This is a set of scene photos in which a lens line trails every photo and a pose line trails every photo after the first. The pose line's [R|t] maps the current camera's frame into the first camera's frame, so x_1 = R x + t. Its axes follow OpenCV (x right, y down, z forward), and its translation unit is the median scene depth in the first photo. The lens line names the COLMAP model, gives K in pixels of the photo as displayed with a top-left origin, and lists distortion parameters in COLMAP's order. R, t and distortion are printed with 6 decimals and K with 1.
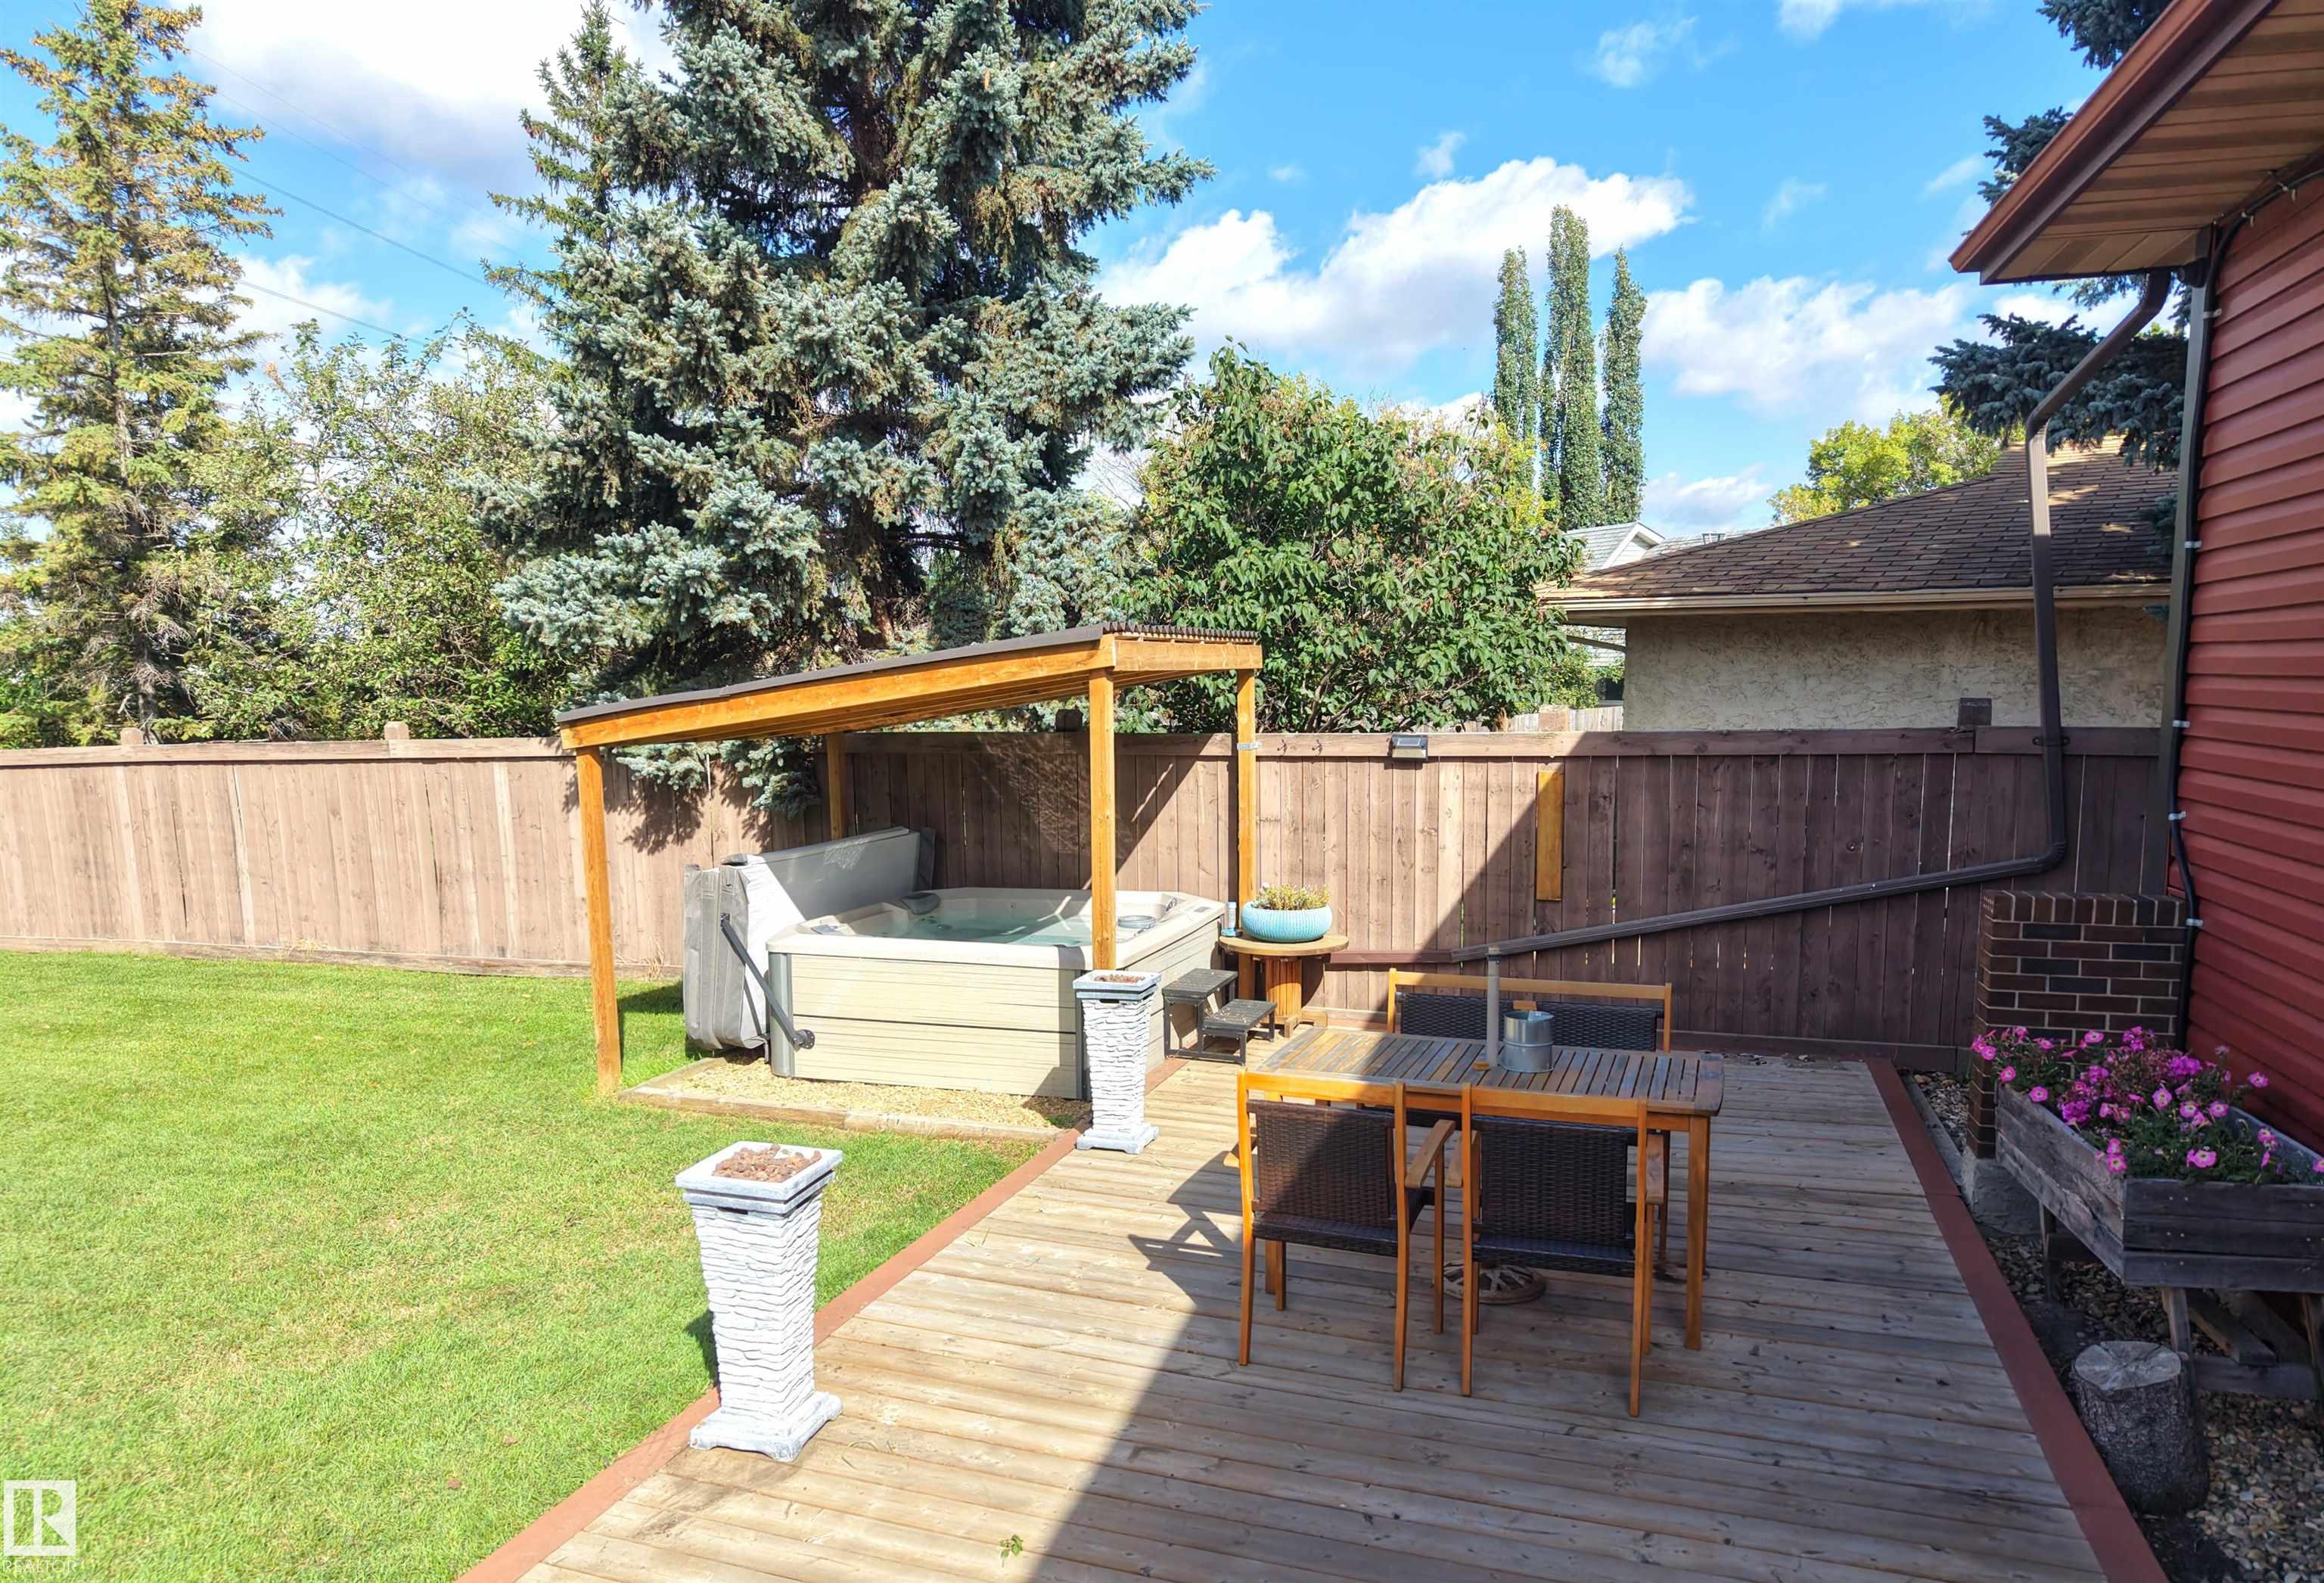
lens RADIAL K [[1416.2, 0, 1163.7], [0, 1416.2, 872.5], [0, 0, 1]] dist [0.005482, -0.043547]
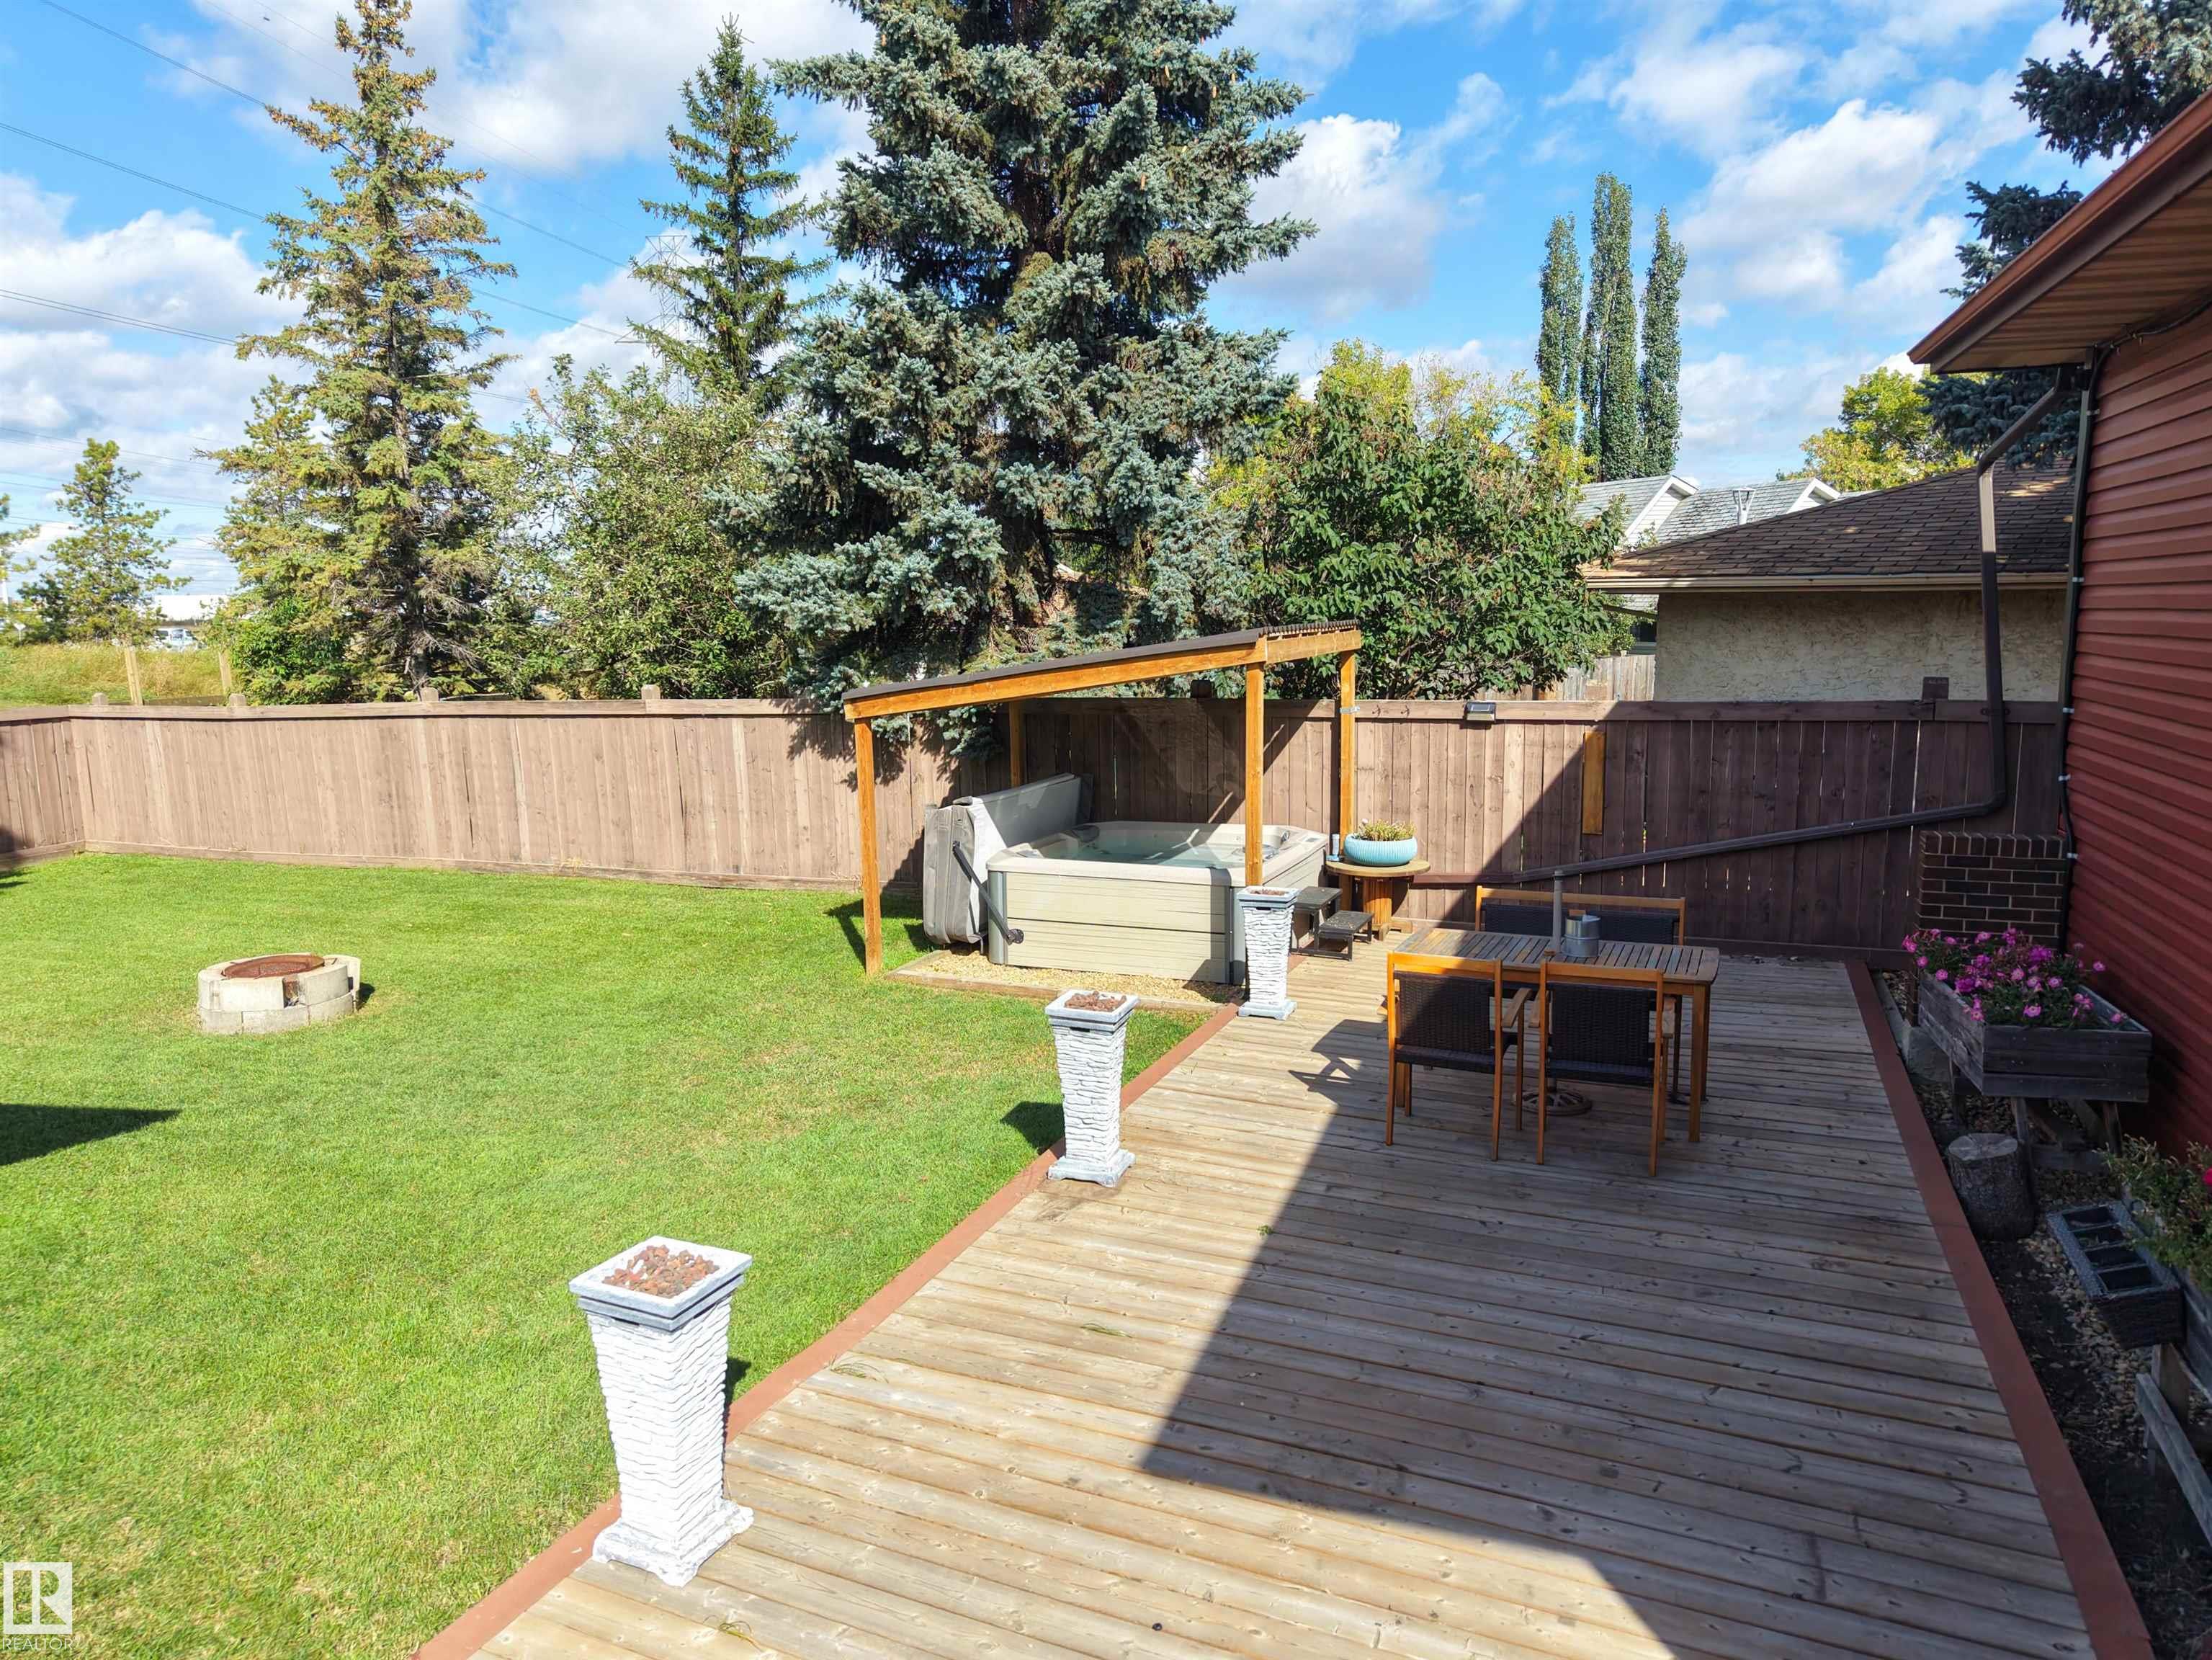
lens RADIAL K [[1389.5, 0, 1106.0], [0, 1389.5, 830.0], [0, 0, 1]] dist [0.004622, -0.045249]
pose [[0.997973, 0.004980, -0.063443, -0.075562], [-0.003415, 0.999688, 0.024756, -0.011915], [0.063546, -0.024489, 0.997678, -0.243309]]
